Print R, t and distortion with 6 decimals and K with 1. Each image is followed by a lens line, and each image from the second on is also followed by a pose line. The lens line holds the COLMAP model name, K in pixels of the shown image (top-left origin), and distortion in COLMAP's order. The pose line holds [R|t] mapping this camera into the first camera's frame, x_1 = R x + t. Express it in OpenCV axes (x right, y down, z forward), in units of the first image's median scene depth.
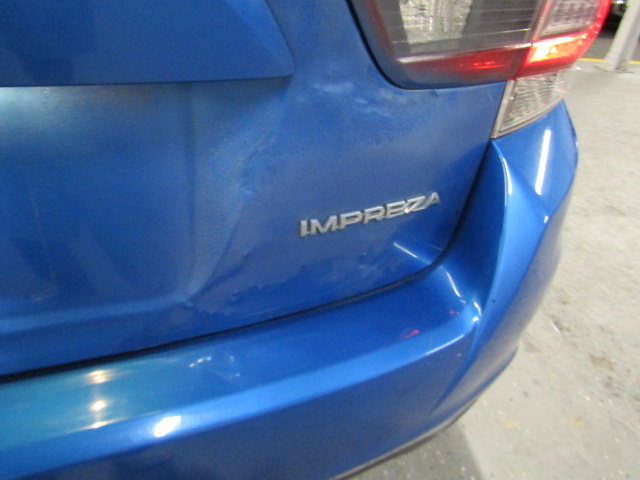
lens RADIAL K [[456.7, 0, 320.0], [0, 456.7, 240.0], [0, 0, 1]] dist [-0.001776, 0.002538]
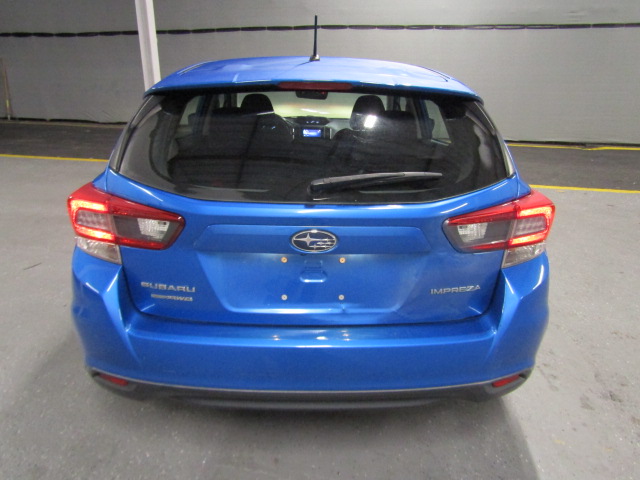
lens RADIAL K [[456.7, 0, 320.0], [0, 456.7, 240.0], [0, 0, 1]] dist [-0.001776, 0.002538]
pose [[0.956863, 0.037702, -0.288083, 0.109210], [-0.105699, 0.968773, -0.224293, 0.375921], [0.270630, 0.245068, 0.930968, -2.065070]]
